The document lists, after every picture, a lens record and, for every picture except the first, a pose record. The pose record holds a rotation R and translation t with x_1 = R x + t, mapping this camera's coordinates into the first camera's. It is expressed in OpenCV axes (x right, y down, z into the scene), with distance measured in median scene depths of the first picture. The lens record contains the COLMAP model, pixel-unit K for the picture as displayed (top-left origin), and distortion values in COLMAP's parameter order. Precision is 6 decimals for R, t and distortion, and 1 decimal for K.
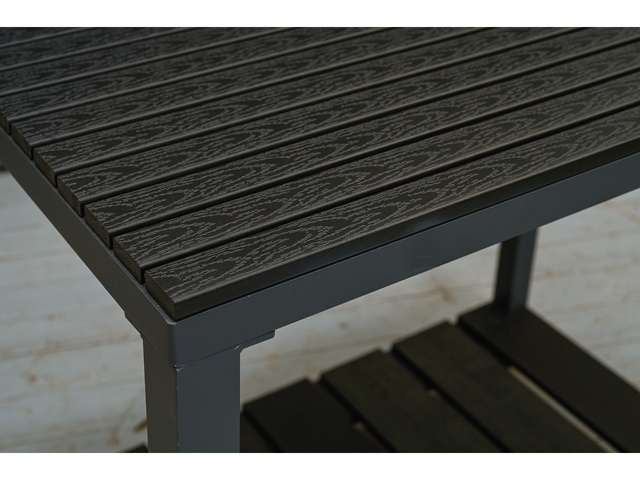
lens RADIAL K [[1109.6, 0, 319.8], [0, 1109.6, 239.9], [0, 0, 1]] dist [0.032452, 0.000000]
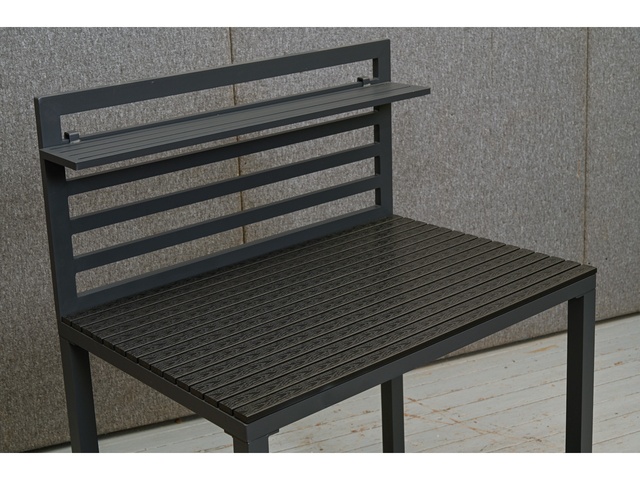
lens RADIAL K [[1109.6, 0, 329.6], [0, 1109.6, 209.0], [0, 0, 1]] dist [0.032452, 0.000000]
pose [[0.989753, -0.099232, 0.102670, -0.128099], [0.124166, 0.953189, -0.275707, 0.296722], [-0.070505, 0.285630, 0.955743, -1.616312]]
